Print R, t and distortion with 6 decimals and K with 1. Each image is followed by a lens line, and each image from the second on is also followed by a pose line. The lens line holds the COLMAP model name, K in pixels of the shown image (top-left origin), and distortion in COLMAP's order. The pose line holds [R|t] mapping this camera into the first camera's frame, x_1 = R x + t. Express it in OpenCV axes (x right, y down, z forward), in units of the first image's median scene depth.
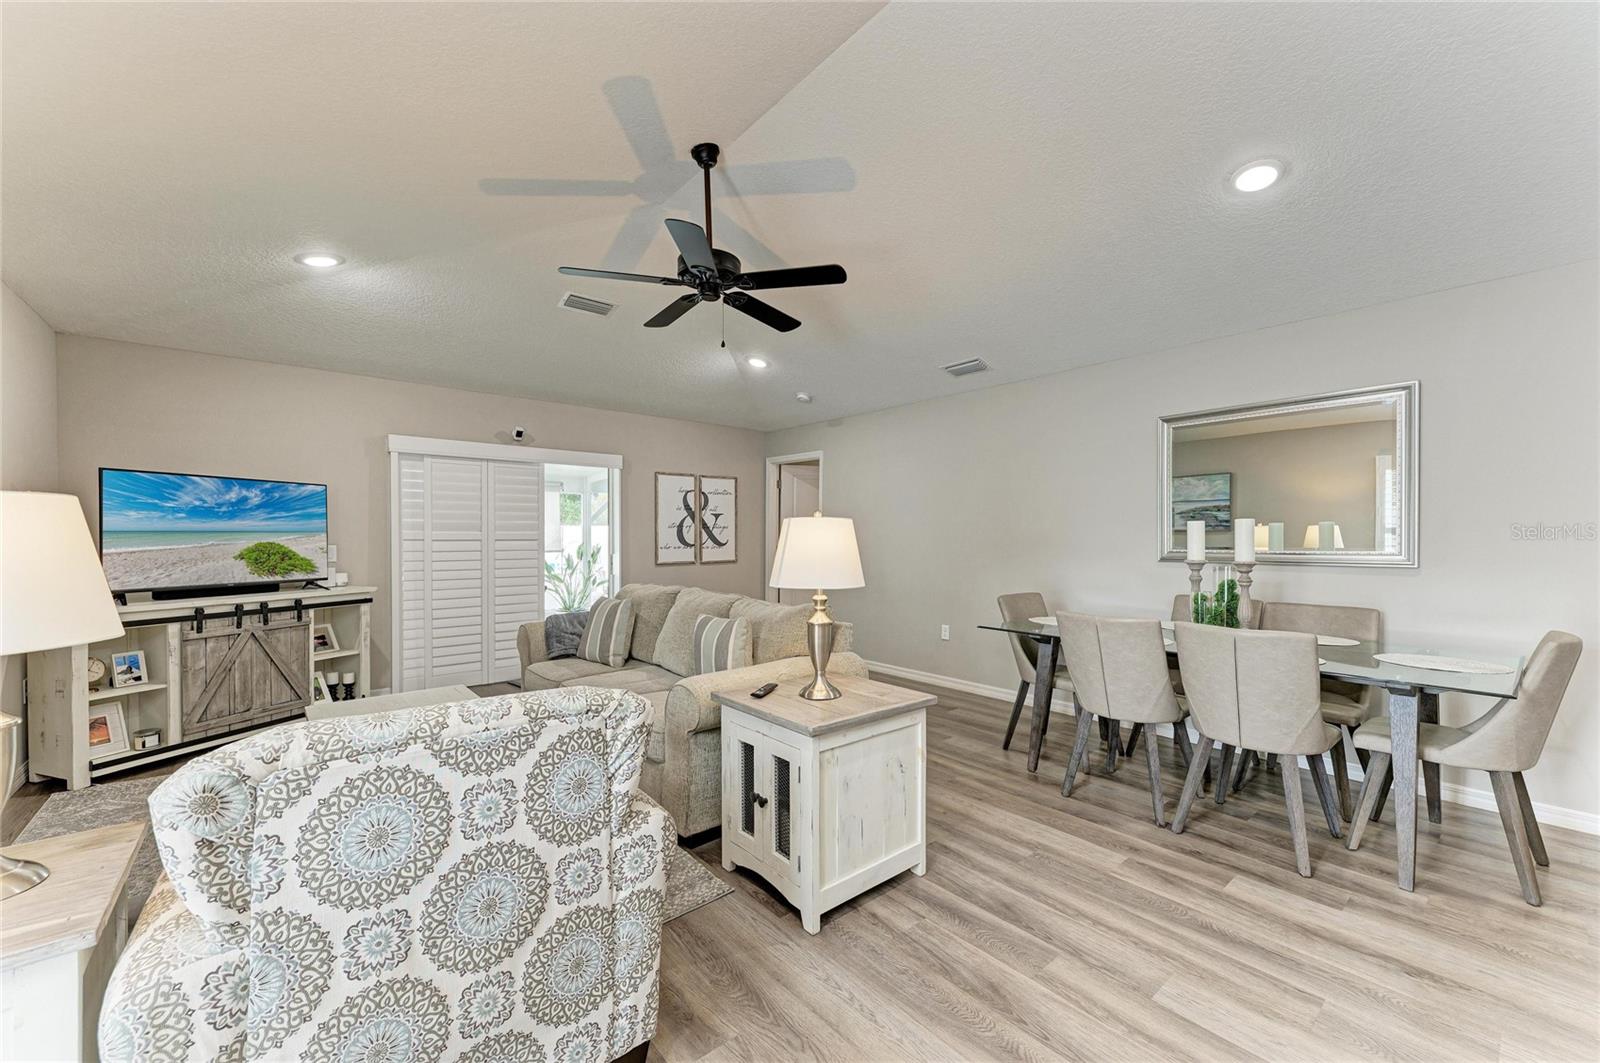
lens RADIAL K [[624.1, 0, 805.5], [0, 624.1, 543.2], [0, 0, 1]] dist [0.014623, -0.005052]
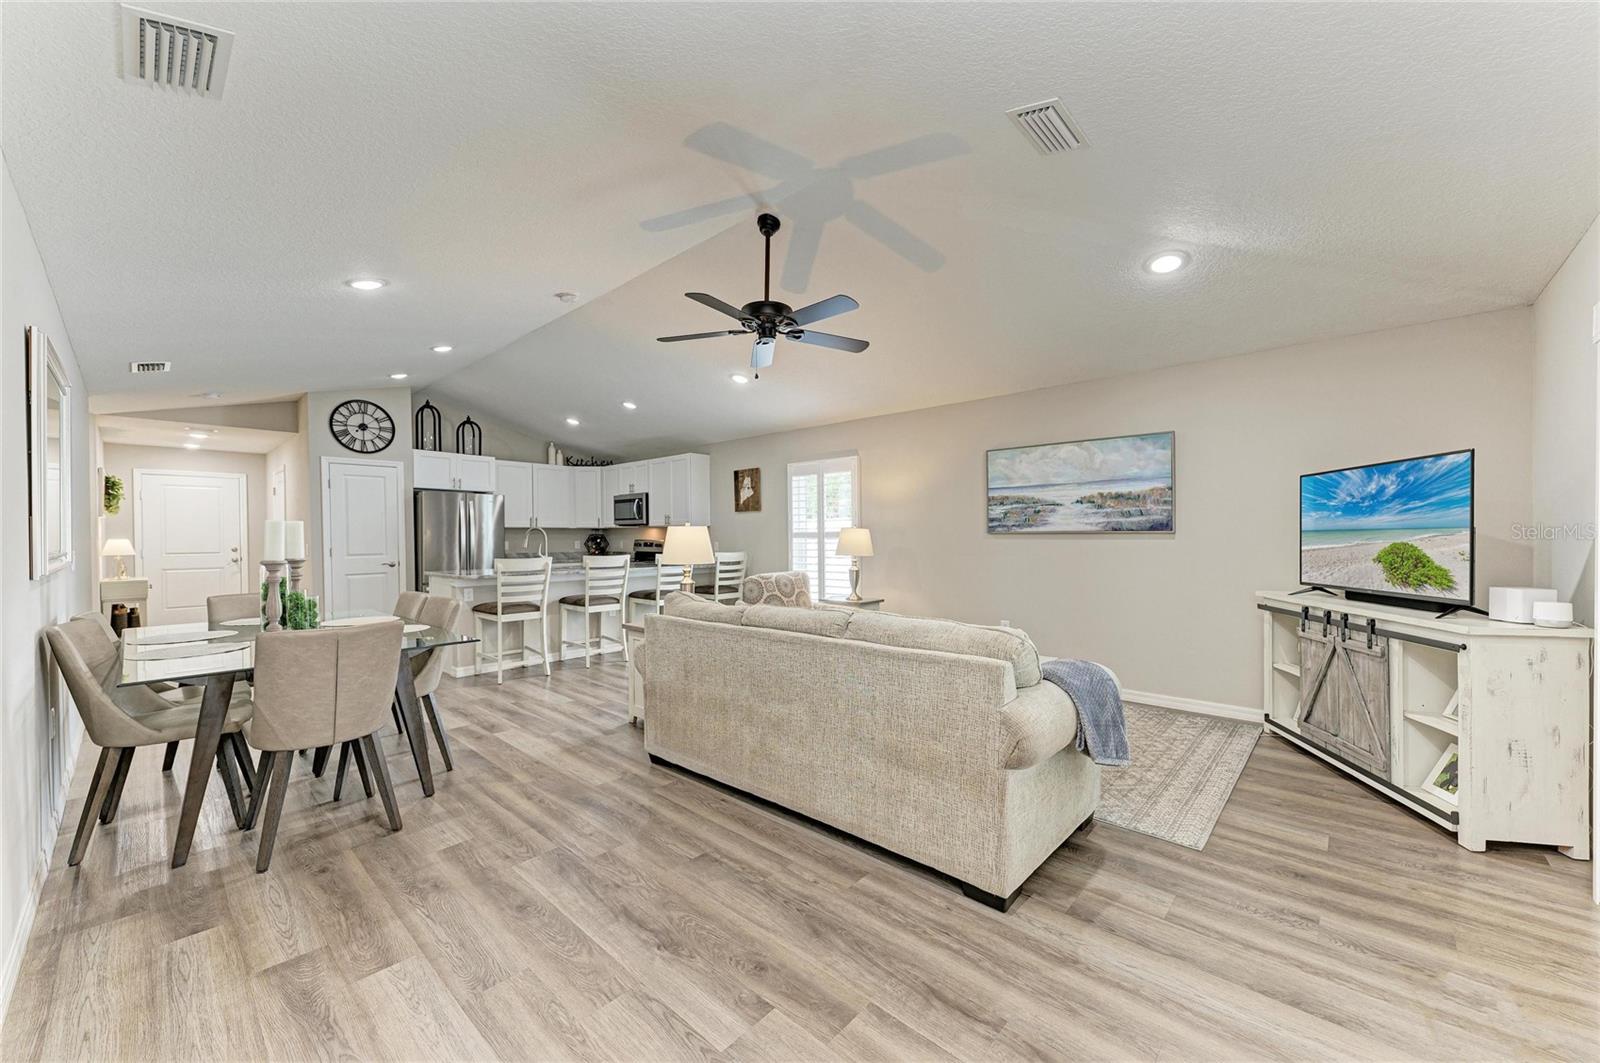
lens RADIAL K [[602.5, 0, 813.1], [0, 602.5, 552.5], [0, 0, 1]] dist [0.001241, -0.000130]
pose [[-0.990632, 0.005274, -0.136457, -0.060193], [0.000105, 0.999283, 0.037859, -0.017480], [0.136559, 0.037490, -0.989922, 1.665656]]
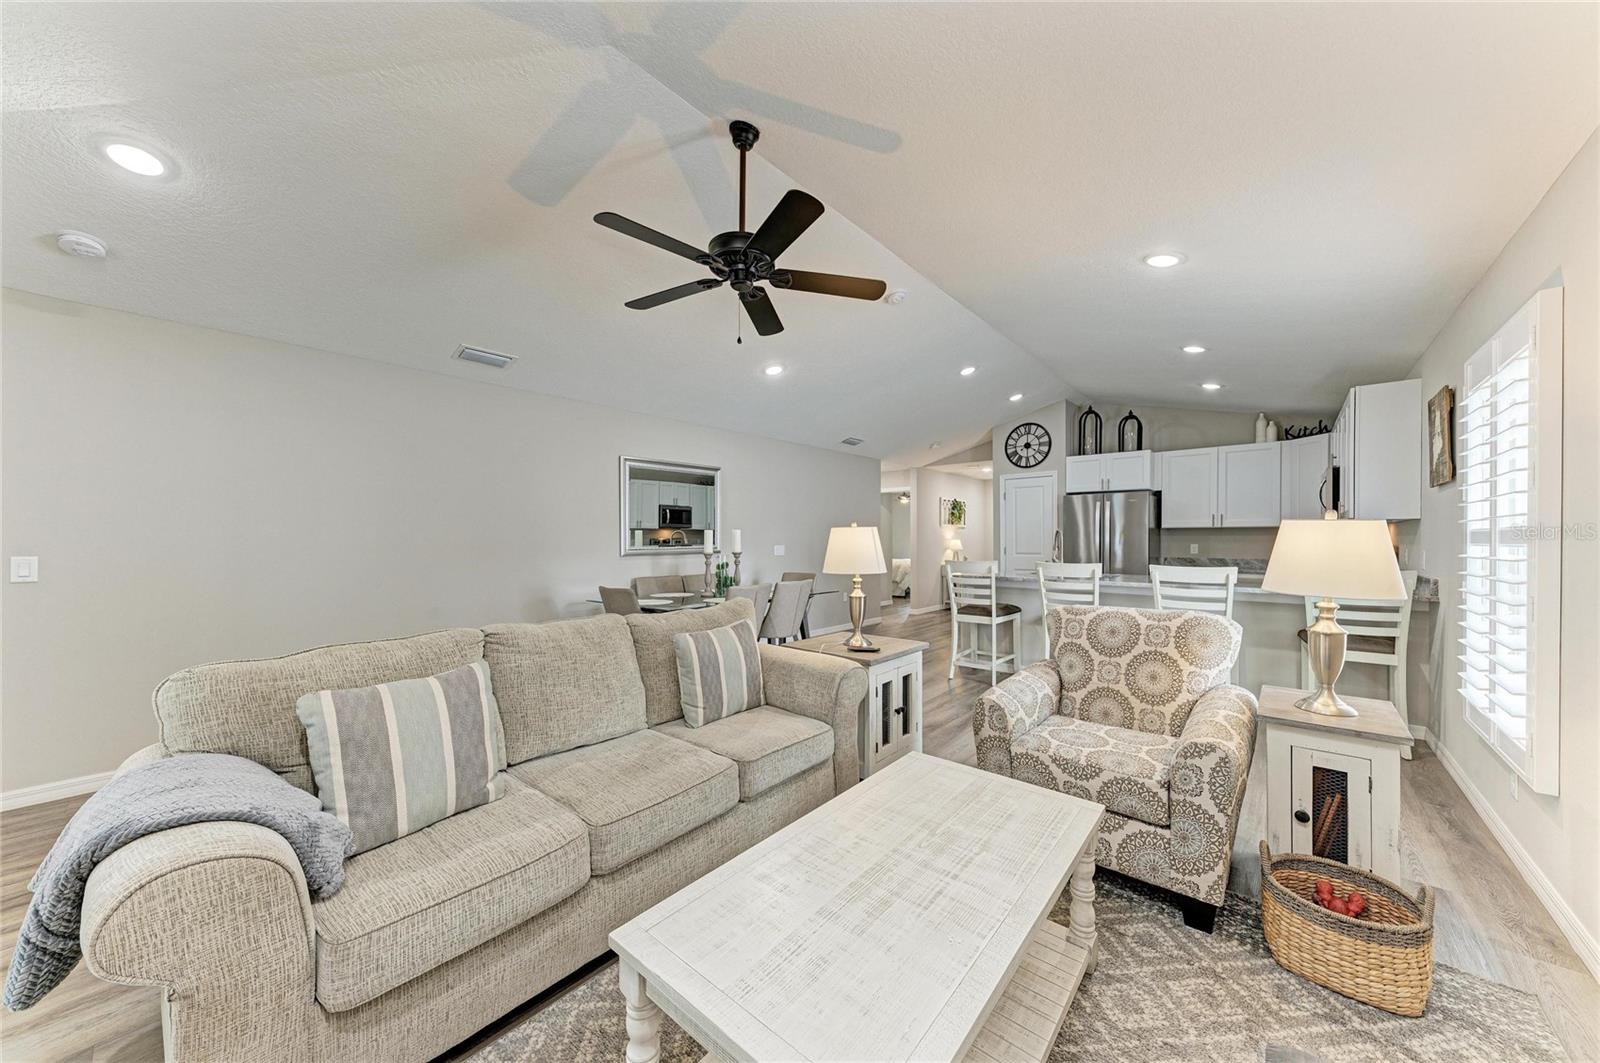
lens RADIAL K [[548.3, 0, 806.4], [0, 548.3, 542.5], [0, 0, 1]] dist [0.018362, 0.000005]
pose [[-0.156255, -0.008901, 0.987677, -0.762326], [0.011948, 0.999869, 0.010901, -0.011535], [-0.987645, 0.013504, -0.156128, 0.797226]]
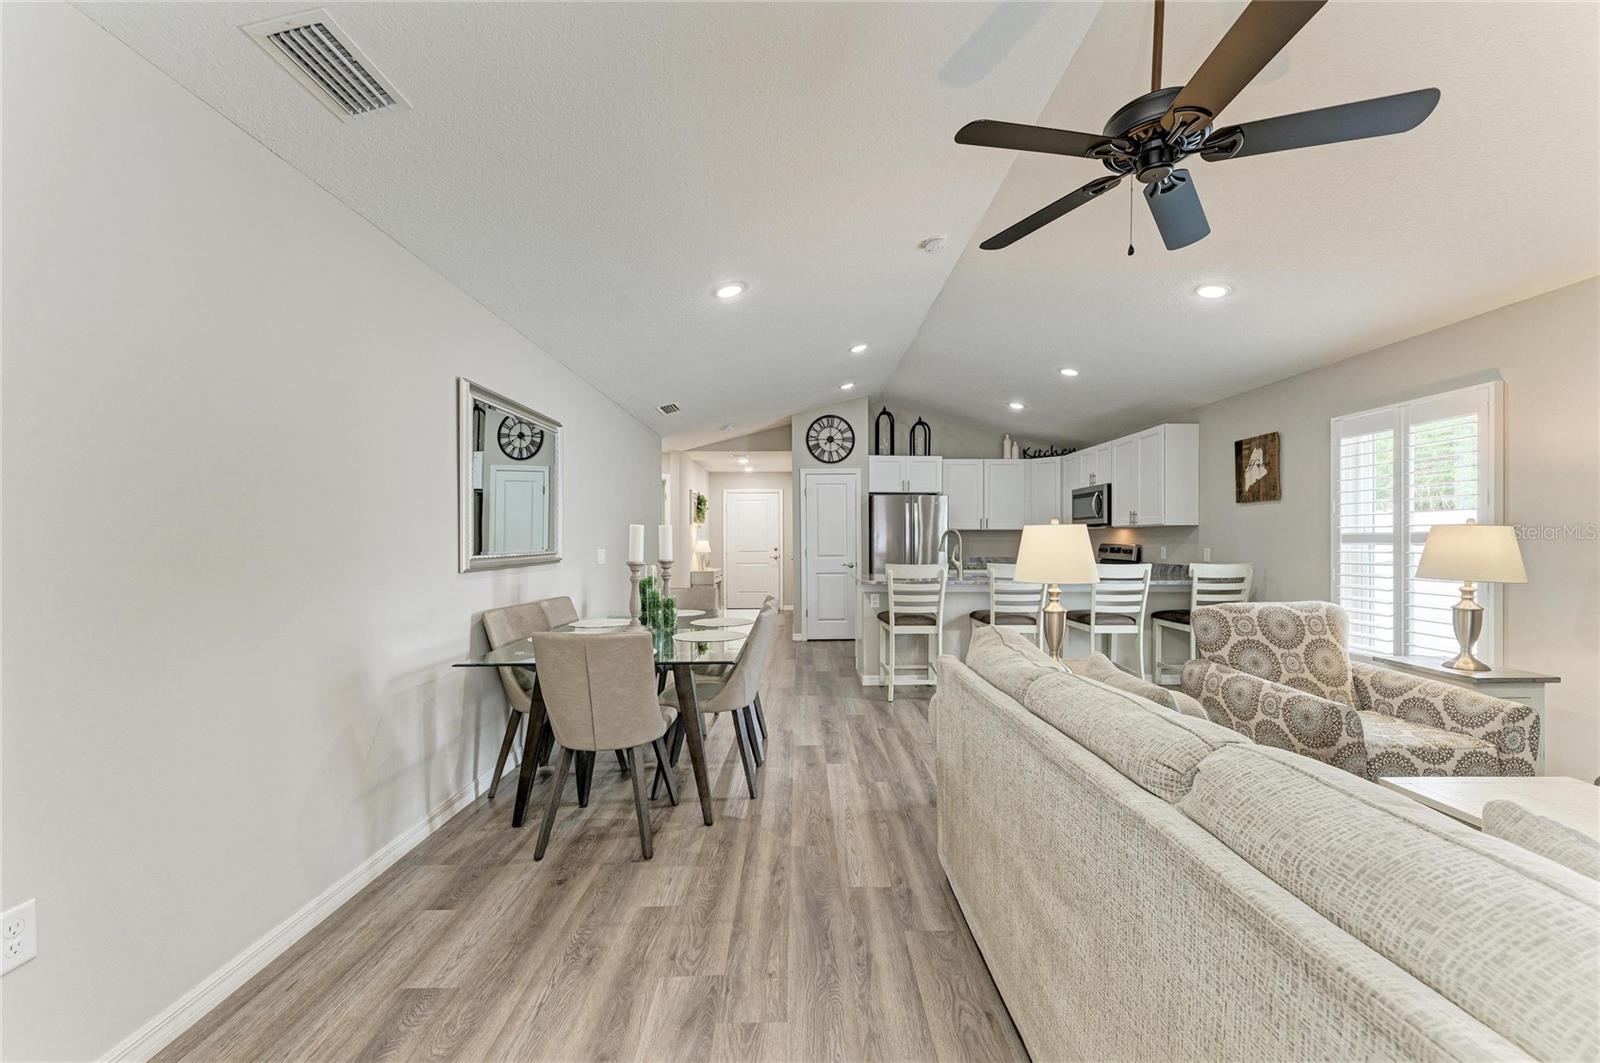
lens RADIAL K [[624.1, 0, 805.5], [0, 624.1, 543.2], [0, 0, 1]] dist [0.014623, -0.005052]
pose [[-0.769729, -0.005688, 0.638345, -0.223450], [0.005611, 0.999861, 0.015675, -0.015239], [-0.638346, 0.015648, -0.769590, 1.336669]]
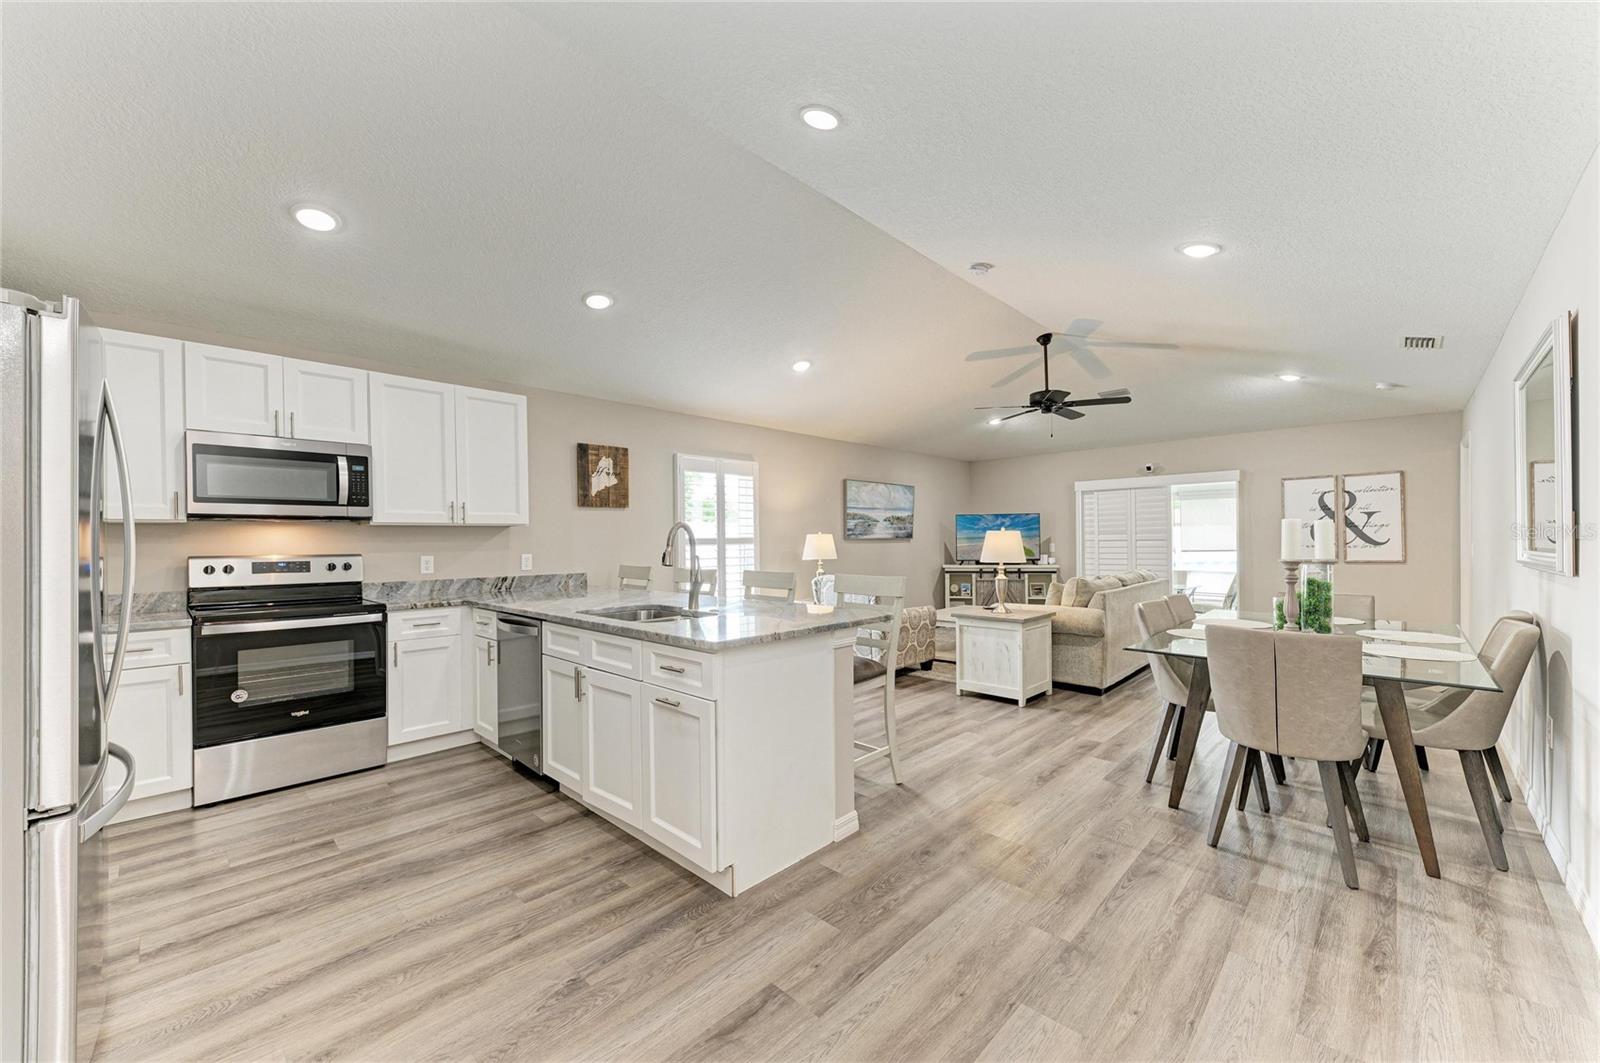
lens RADIAL K [[618.0, 0, 816.1], [0, 618.0, 540.8], [0, 0, 1]] dist [0.013118, -0.000292]
pose [[0.116322, -0.003869, -0.993204, 1.243111], [0.000332, 0.999993, -0.003857, 0.002006], [0.993212, 0.000119, 0.116322, 0.069680]]
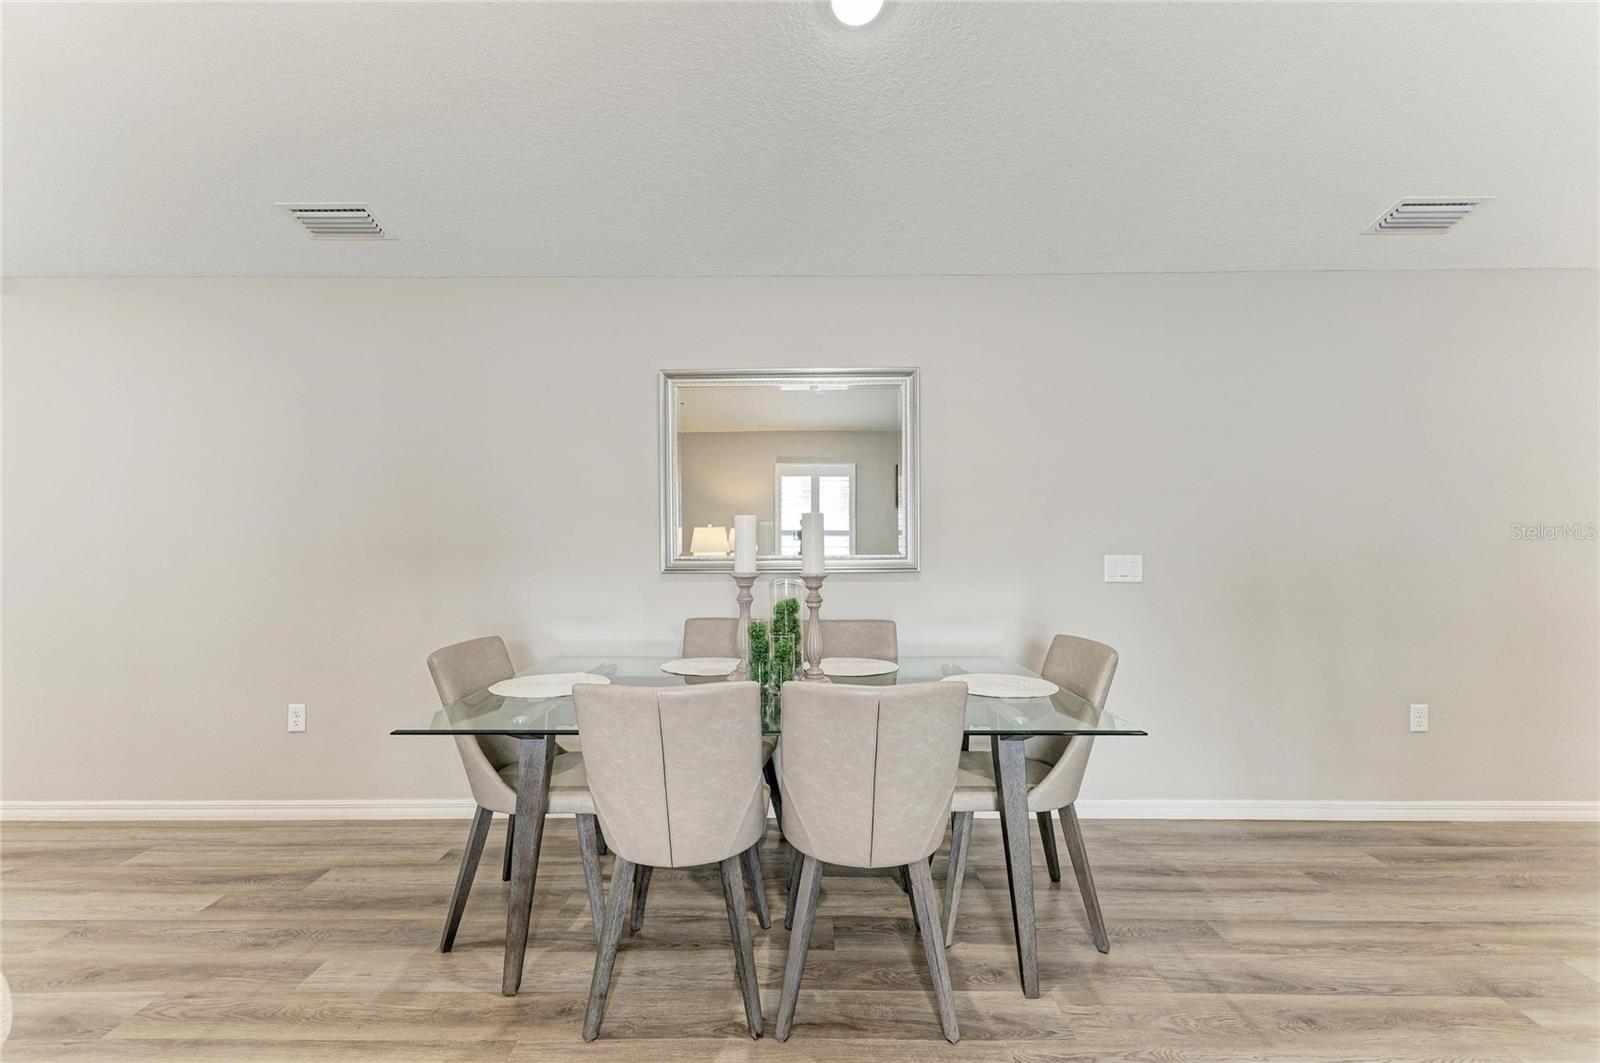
lens RADIAL K [[679.1, 0, 796.9], [0, 679.1, 549.7], [0, 0, 1]] dist [0.025327, -0.011419]
pose [[0.650577, -0.014370, 0.759305, 0.077796], [0.010406, 0.999896, 0.010007, -0.004260], [-0.759369, 0.001391, 0.650658, 0.389686]]
